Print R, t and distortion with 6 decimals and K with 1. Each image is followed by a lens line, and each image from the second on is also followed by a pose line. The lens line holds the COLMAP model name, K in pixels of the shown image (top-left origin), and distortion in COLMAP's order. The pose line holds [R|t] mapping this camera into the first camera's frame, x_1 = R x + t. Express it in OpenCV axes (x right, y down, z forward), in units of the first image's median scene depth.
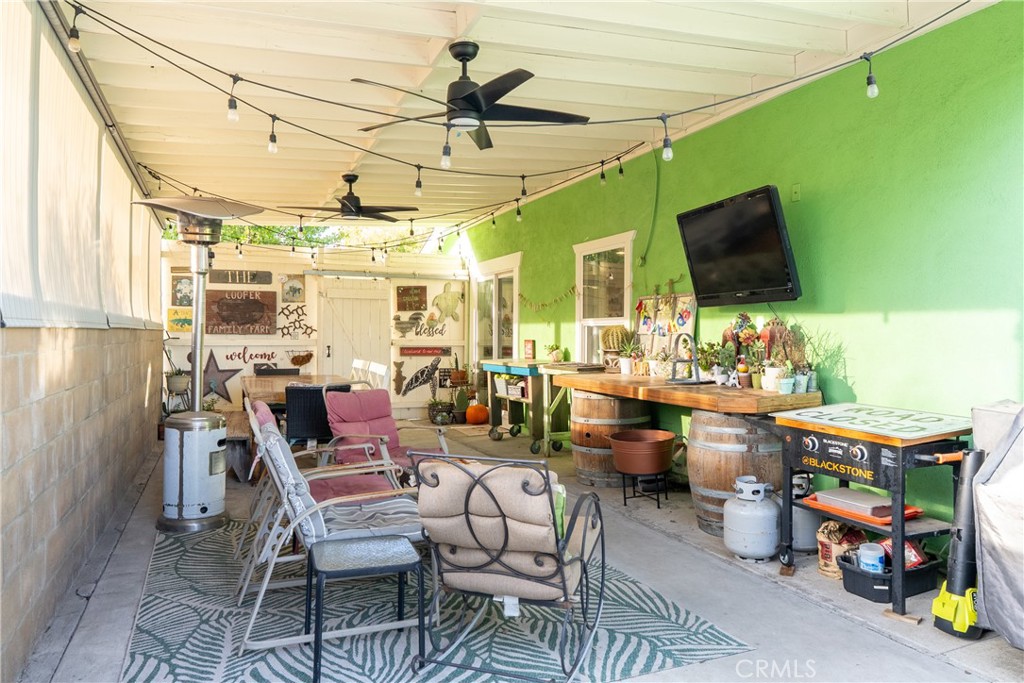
lens RADIAL K [[719.0, 0, 511.3], [0, 719.0, 343.3], [0, 0, 1]] dist [0.000832, -0.000643]
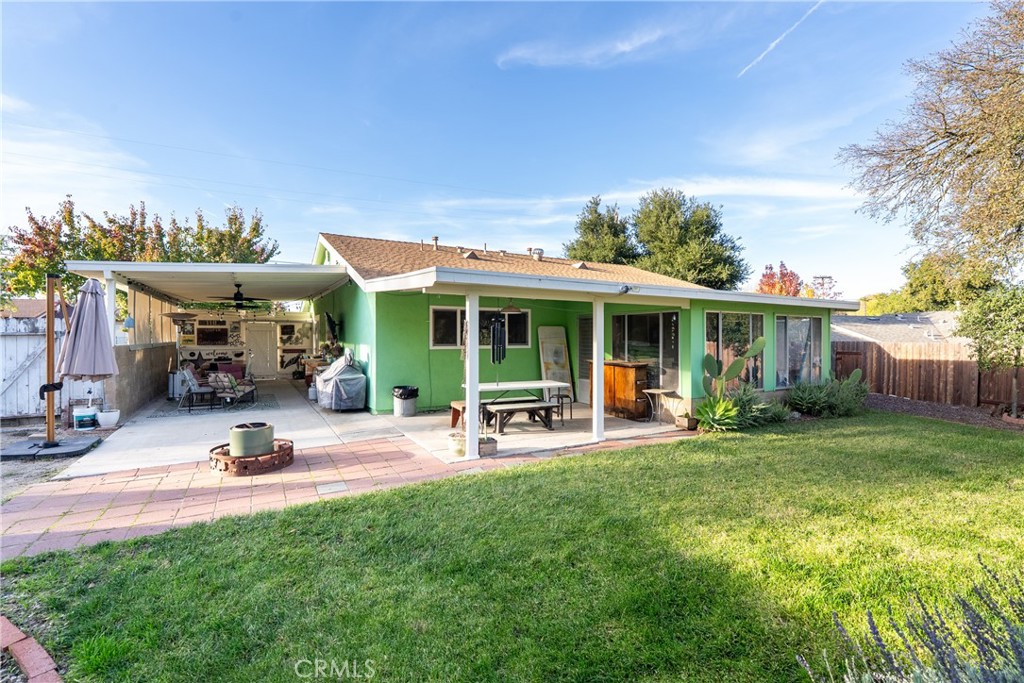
lens RADIAL K [[470.8, 0, 513.1], [0, 470.8, 340.5], [0, 0, 1]] dist [-0.006087, -0.000065]
pose [[0.992057, -0.005167, 0.125685, 0.463508], [0.005379, 0.999985, -0.001348, -0.020490], [-0.125676, 0.002013, 0.992069, -0.774130]]
